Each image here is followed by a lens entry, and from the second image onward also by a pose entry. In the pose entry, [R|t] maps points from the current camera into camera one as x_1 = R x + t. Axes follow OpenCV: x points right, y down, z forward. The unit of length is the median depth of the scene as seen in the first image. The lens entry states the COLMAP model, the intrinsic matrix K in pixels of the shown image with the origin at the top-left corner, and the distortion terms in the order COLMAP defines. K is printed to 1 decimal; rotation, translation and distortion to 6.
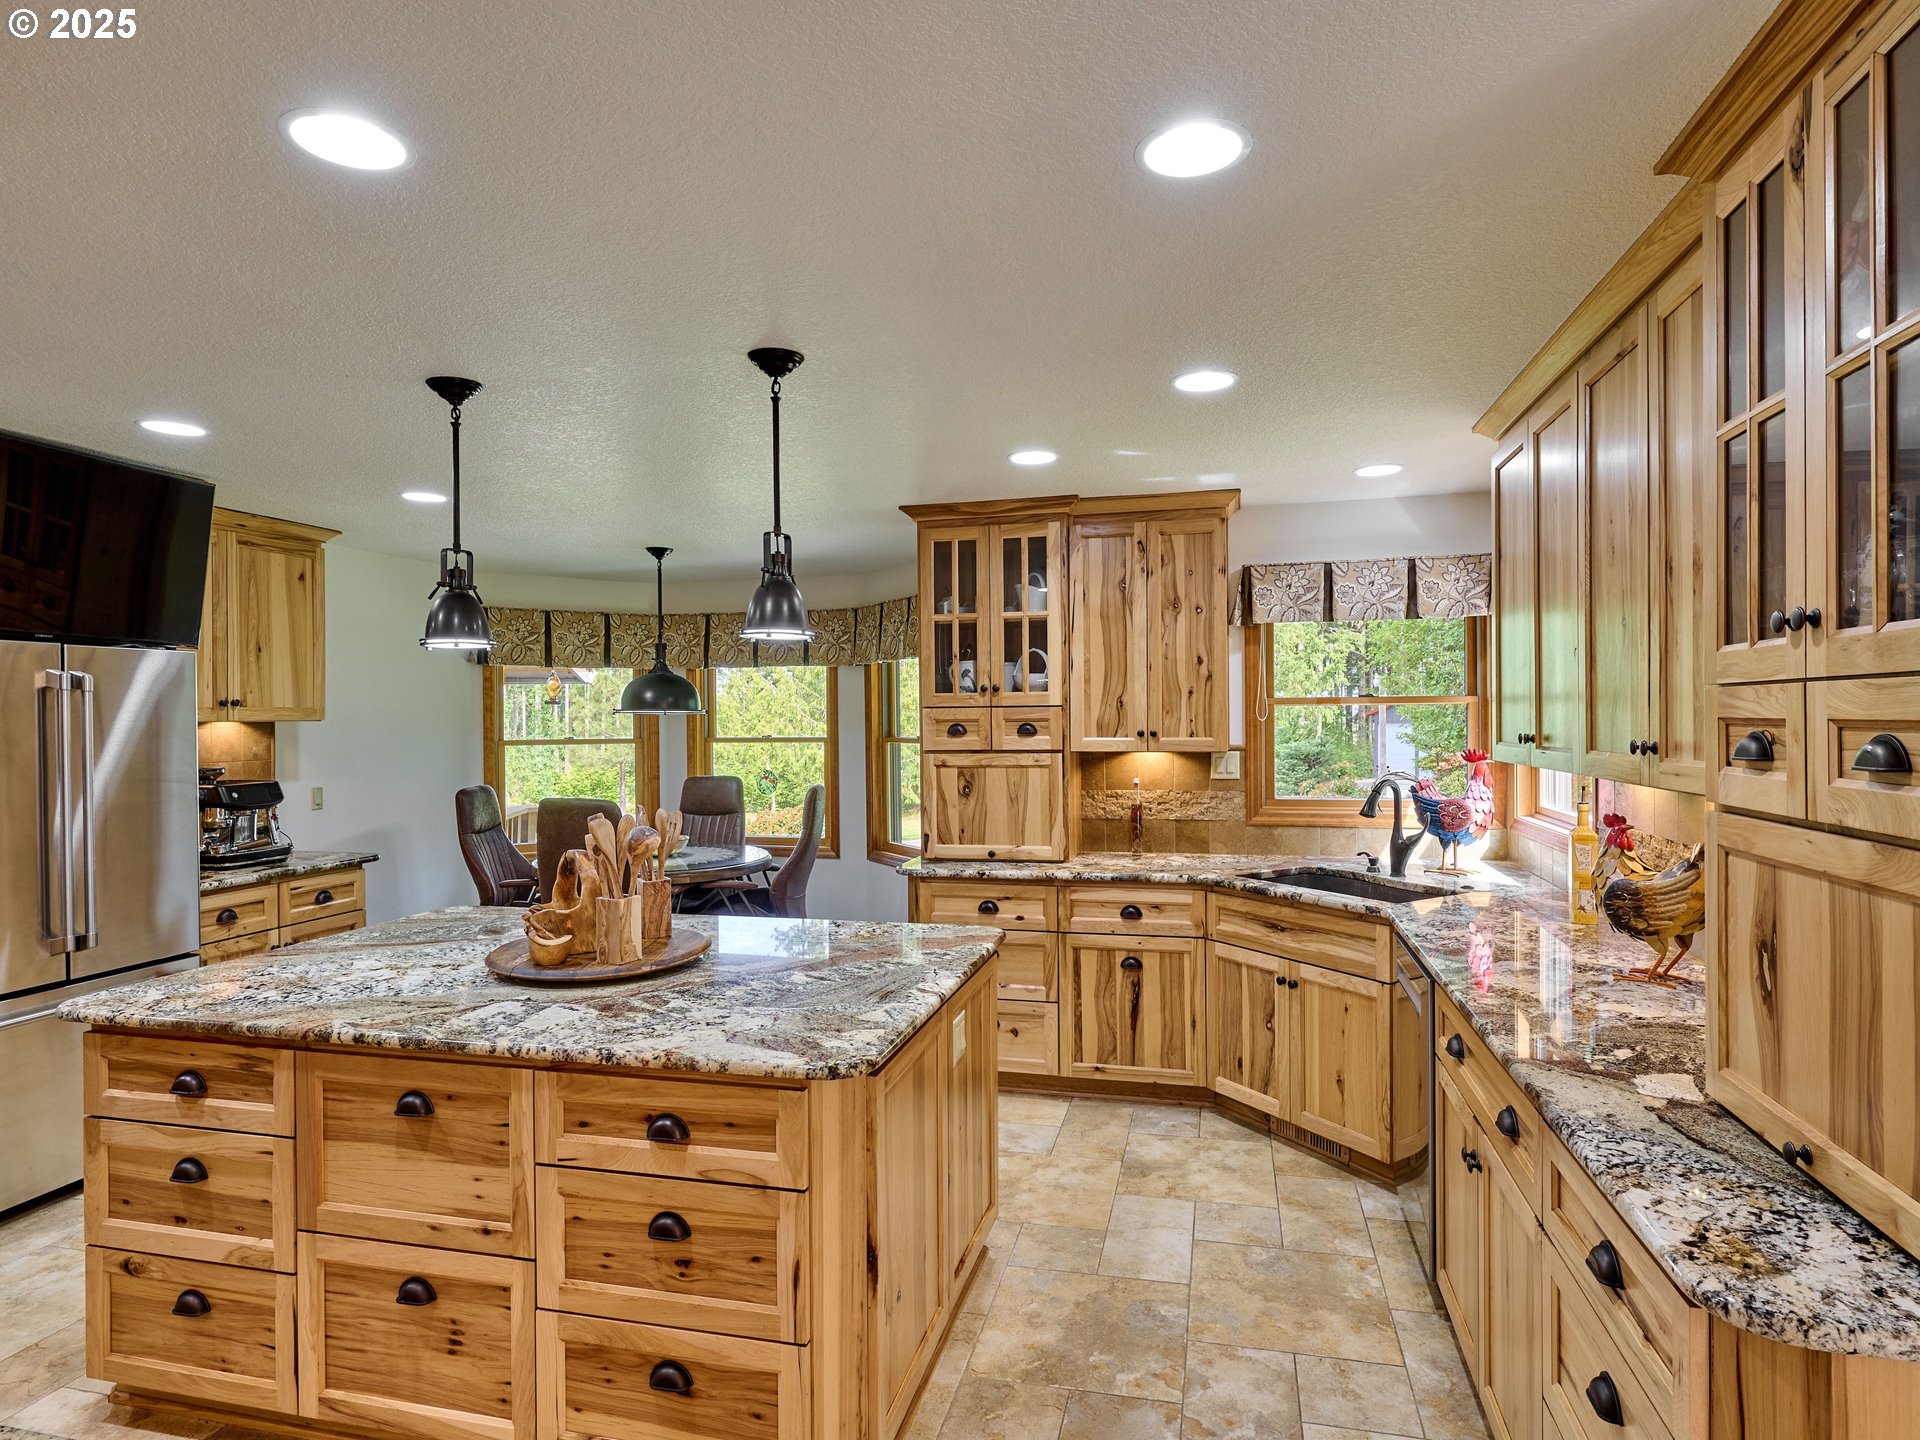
lens RADIAL K [[1056.2, 0, 960.0], [0, 1056.2, 720.0], [0, 0, 1]] dist [-0.002861, -0.000549]
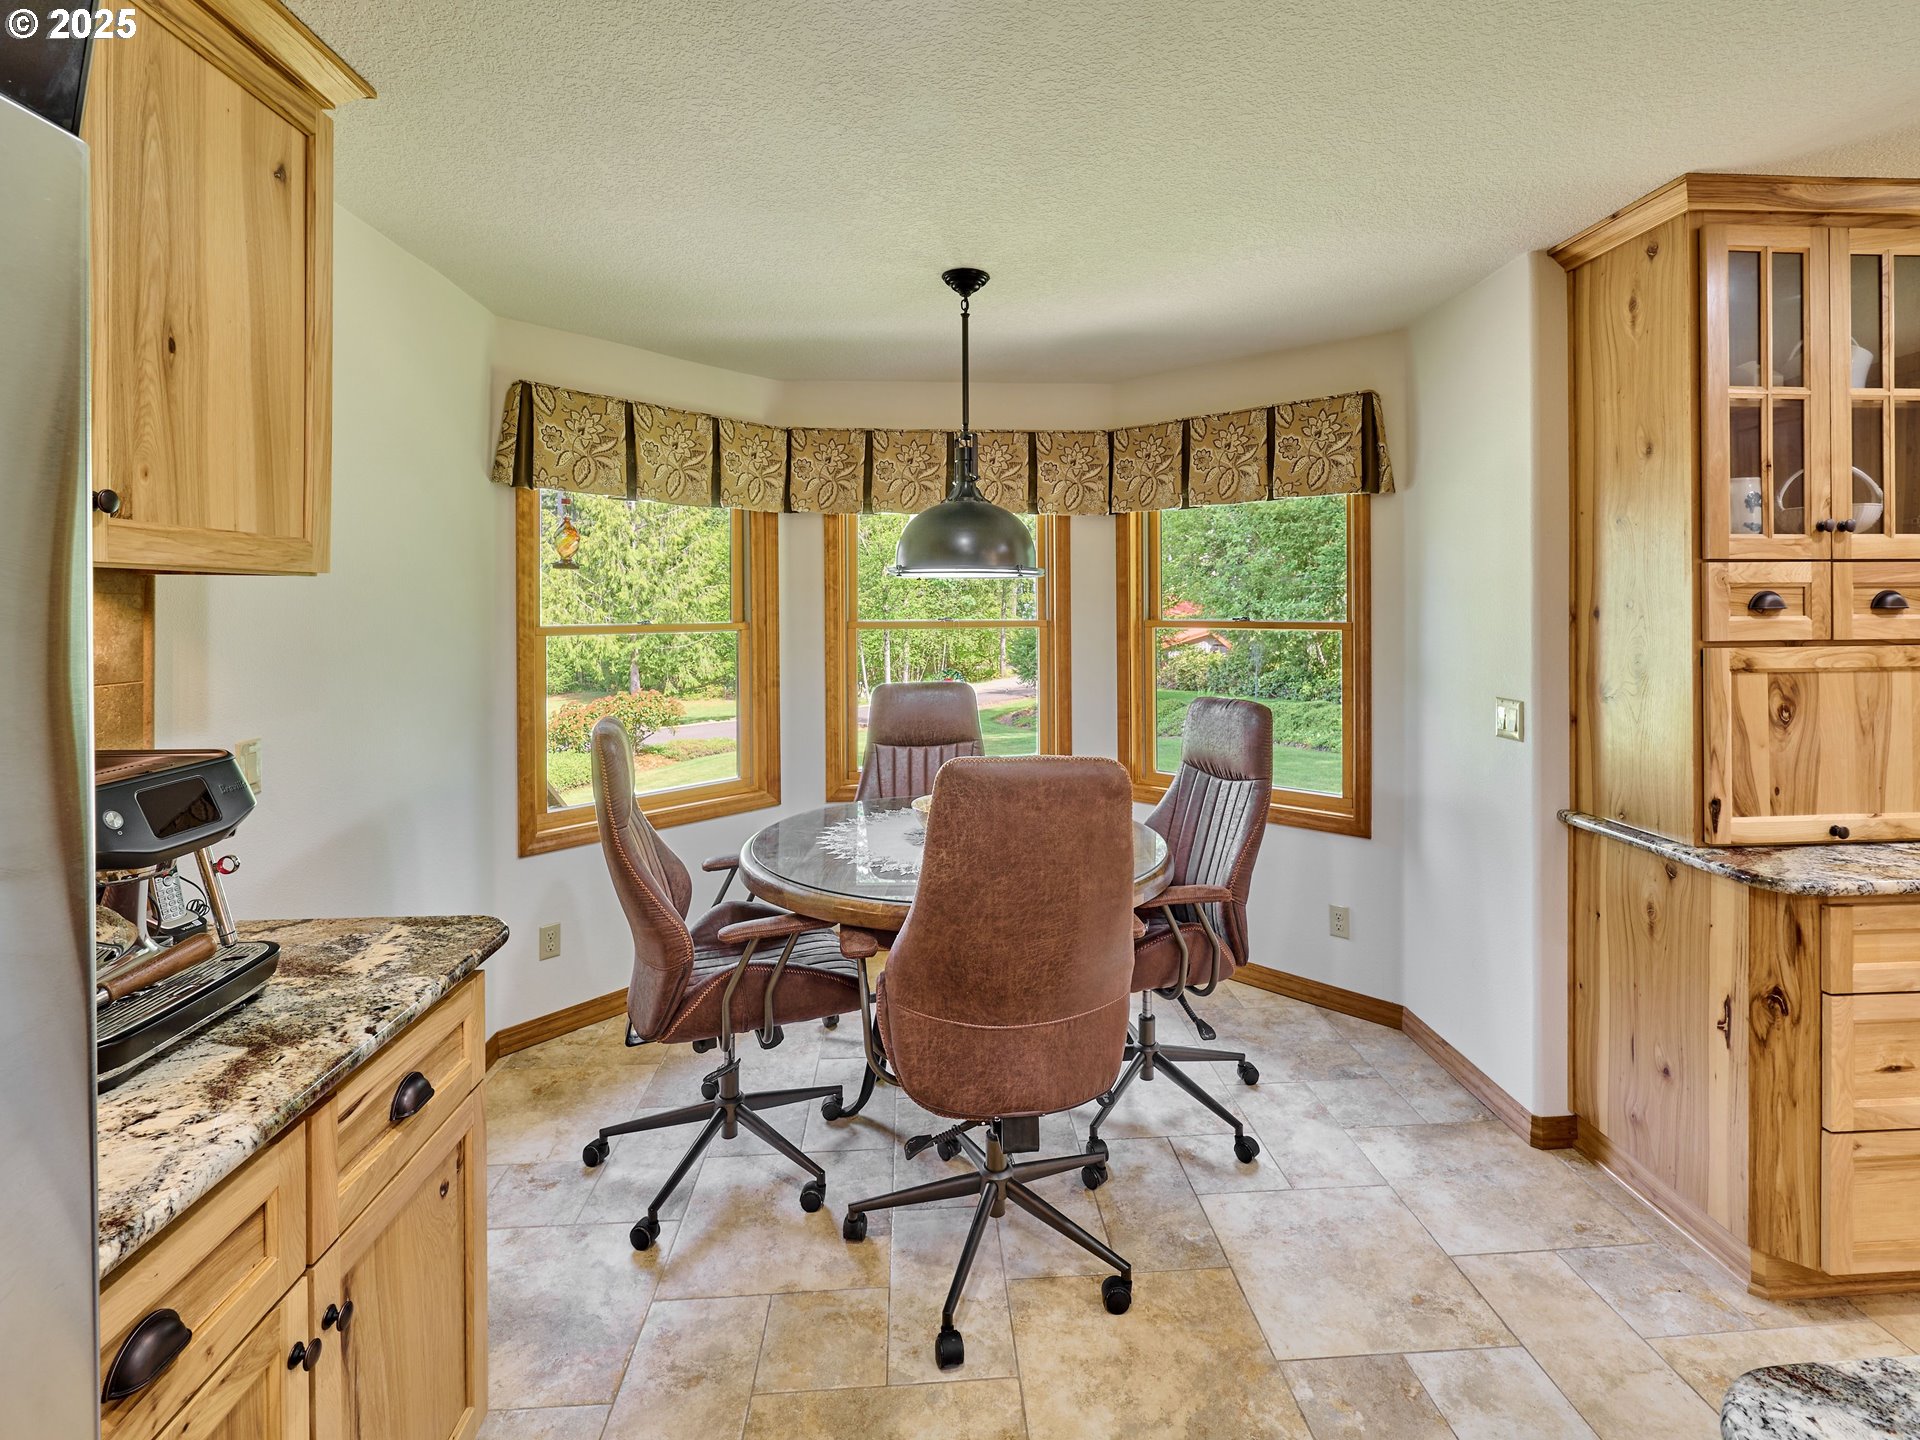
lens RADIAL K [[909.7, 0, 960.6], [0, 909.7, 603.5], [0, 0, 1]] dist [-0.003436, -0.000414]
pose [[0.952931, 0.003758, 0.303165, -0.535754], [-0.002134, 0.999982, -0.005688, 0.013270], [-0.303180, 0.004773, 0.952921, 0.686843]]
